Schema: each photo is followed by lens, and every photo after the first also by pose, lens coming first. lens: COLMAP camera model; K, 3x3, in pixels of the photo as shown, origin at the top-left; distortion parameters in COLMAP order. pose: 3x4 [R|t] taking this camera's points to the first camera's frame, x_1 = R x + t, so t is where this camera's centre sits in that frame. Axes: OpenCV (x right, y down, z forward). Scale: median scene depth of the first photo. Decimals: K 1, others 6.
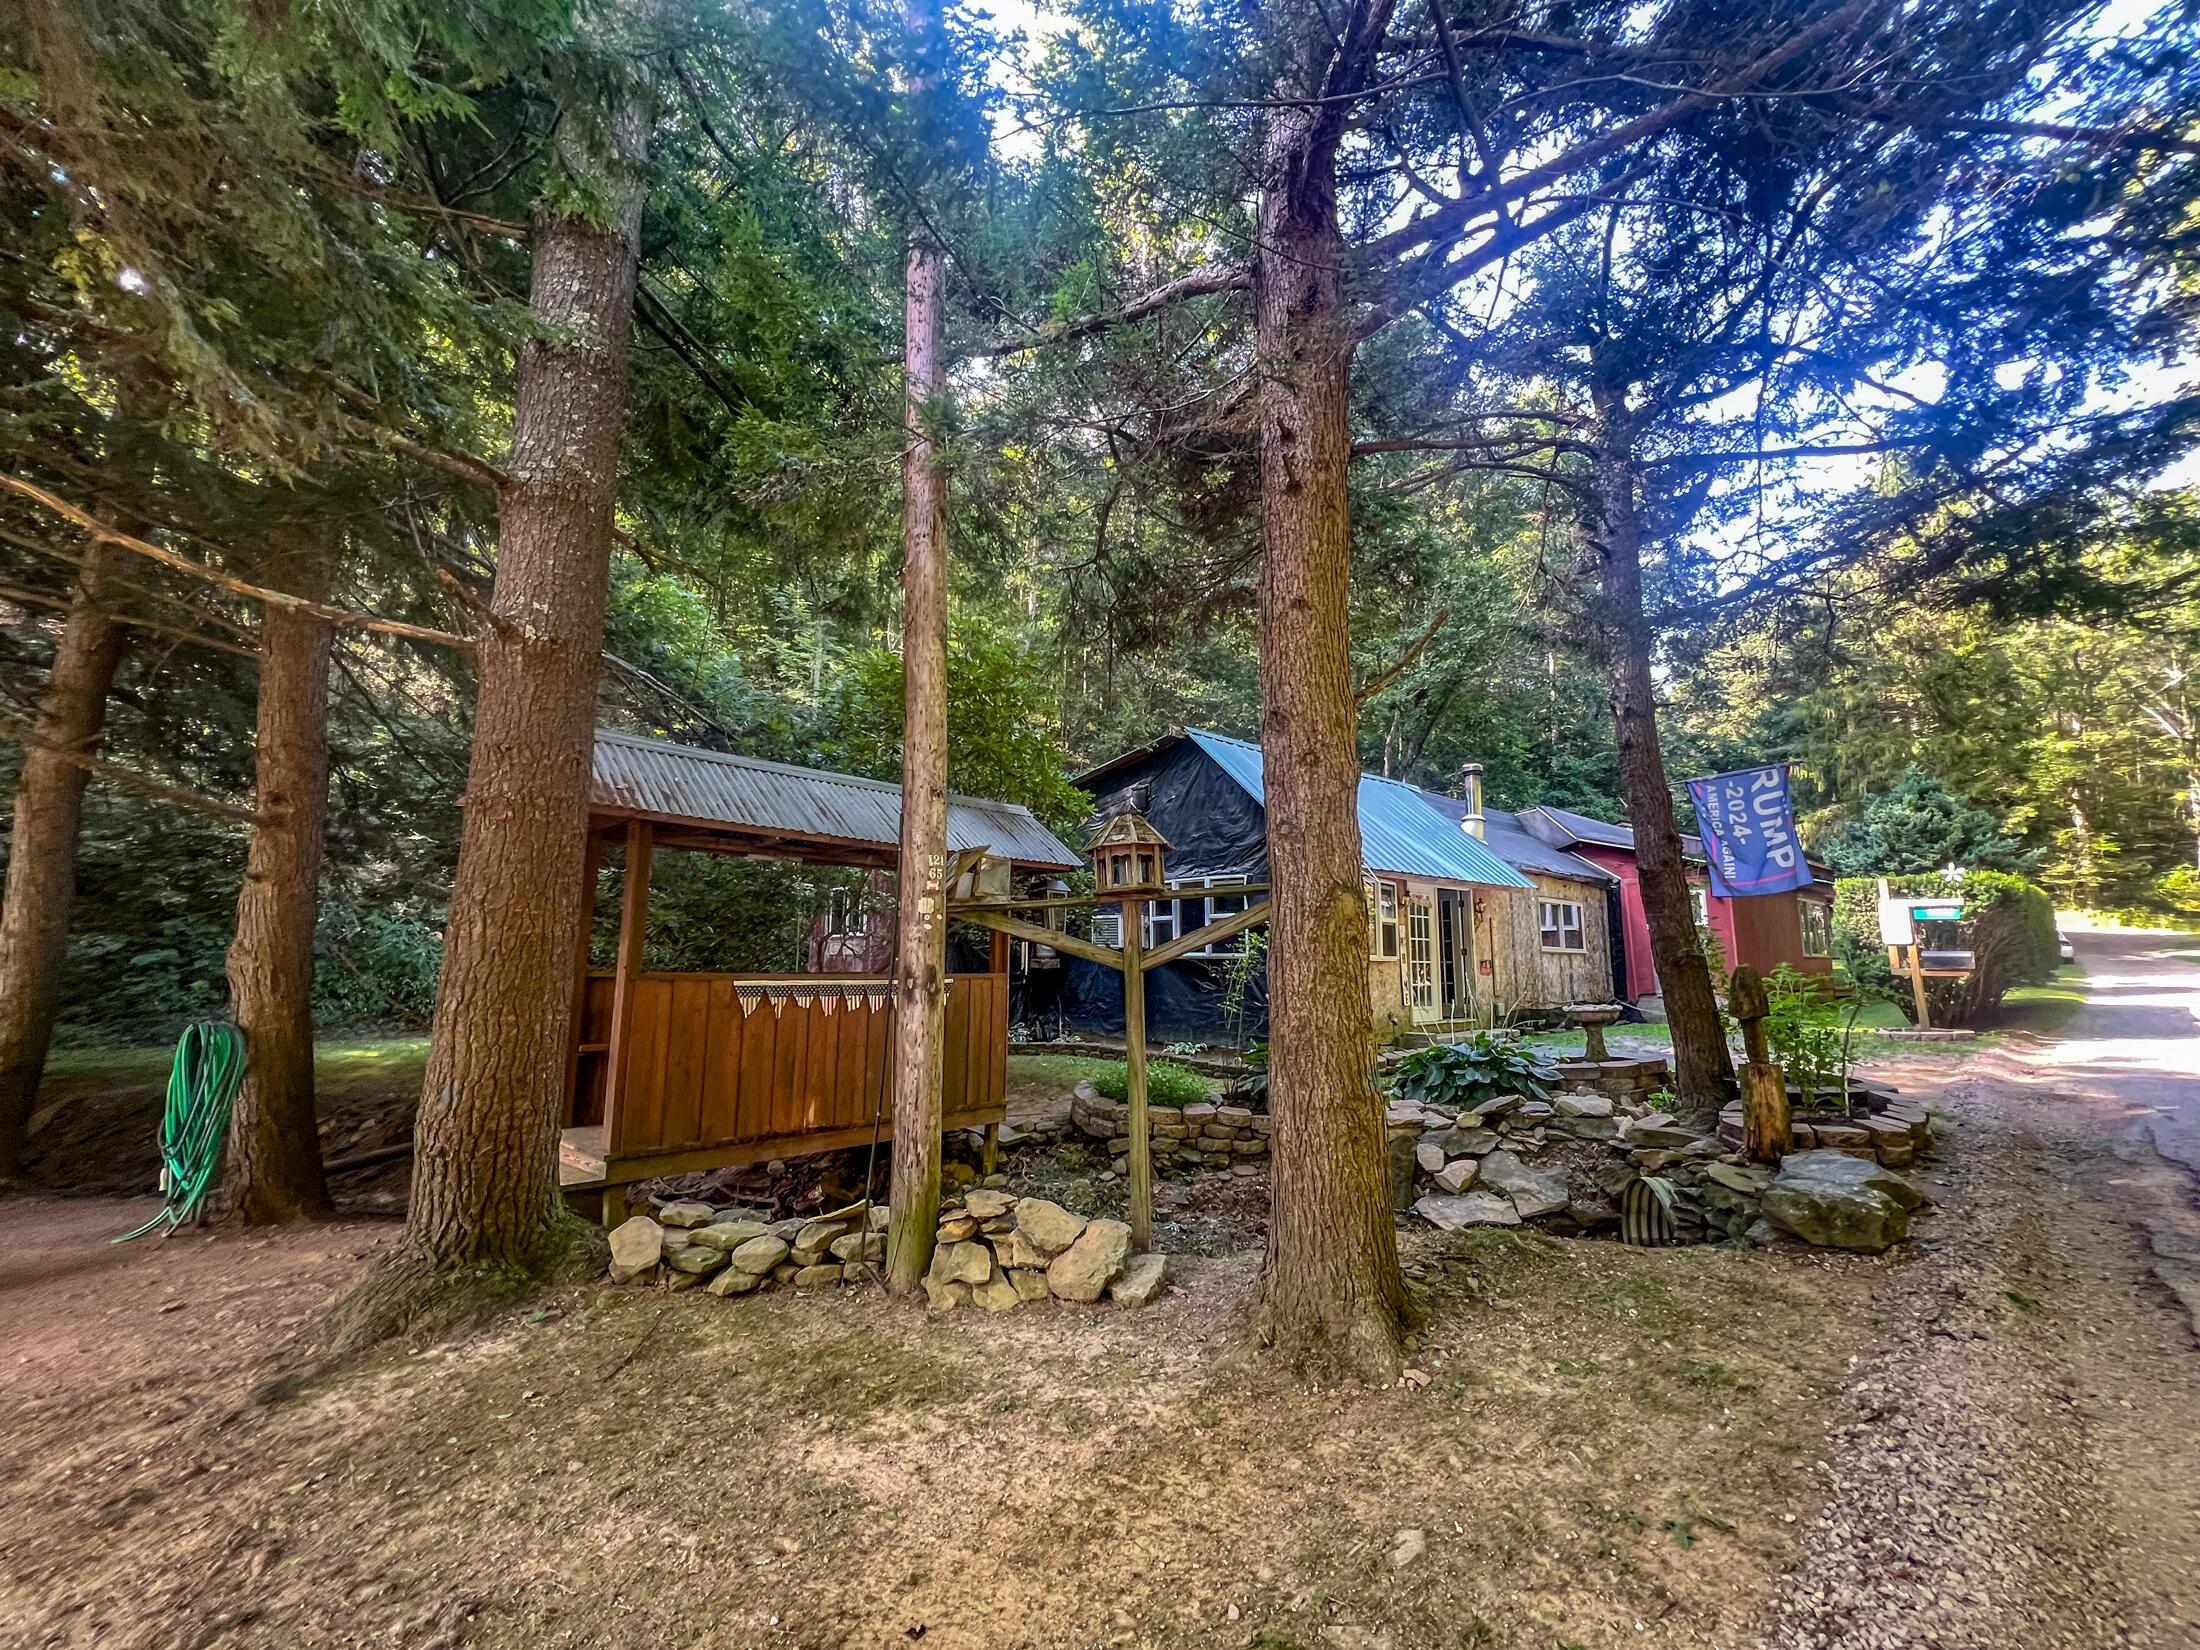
lens RADIAL K [[883.0, 0, 1101.0], [0, 883.0, 822.0], [0, 0, 1]] dist [0.000259, 0.000292]
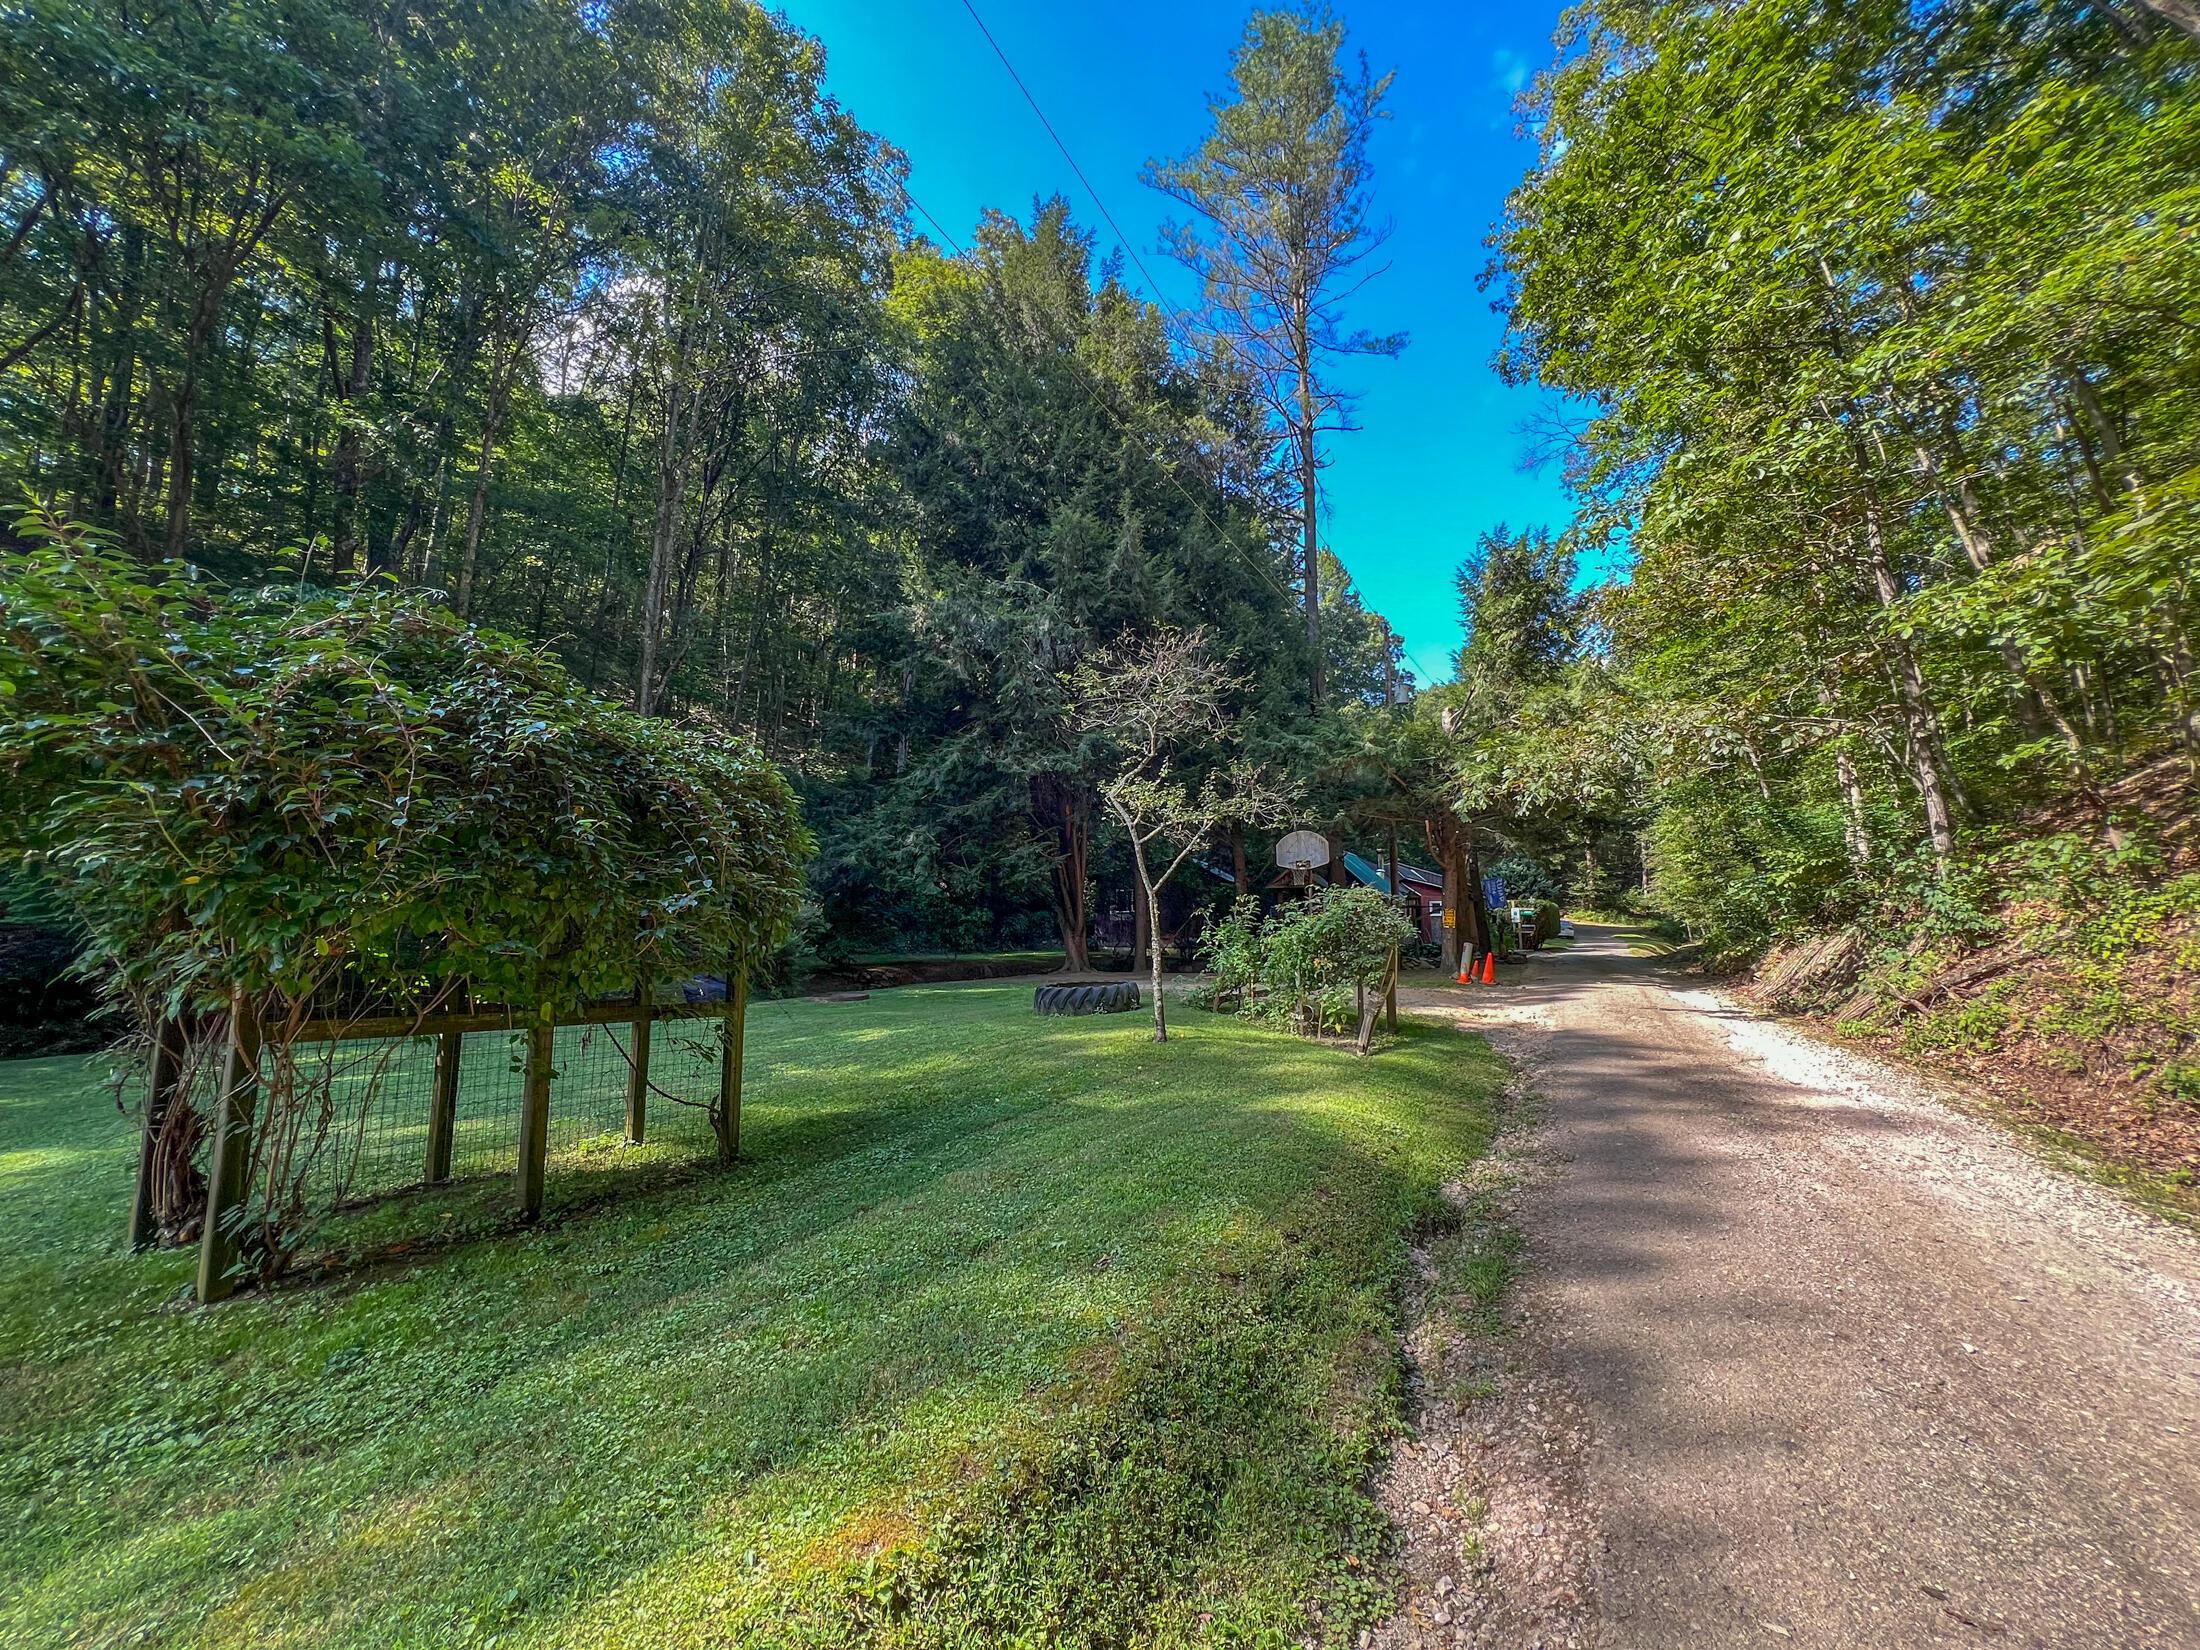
lens RADIAL K [[883.0, 0, 1100.2], [0, 883.0, 828.1], [0, 0, 1]] dist [0.000259, 0.000292]
pose [[0.947960, 0.051341, 0.314222, -0.264200], [-0.059882, 0.998051, 0.017583, -0.029300], [-0.312707, -0.035485, 0.949187, -0.263995]]
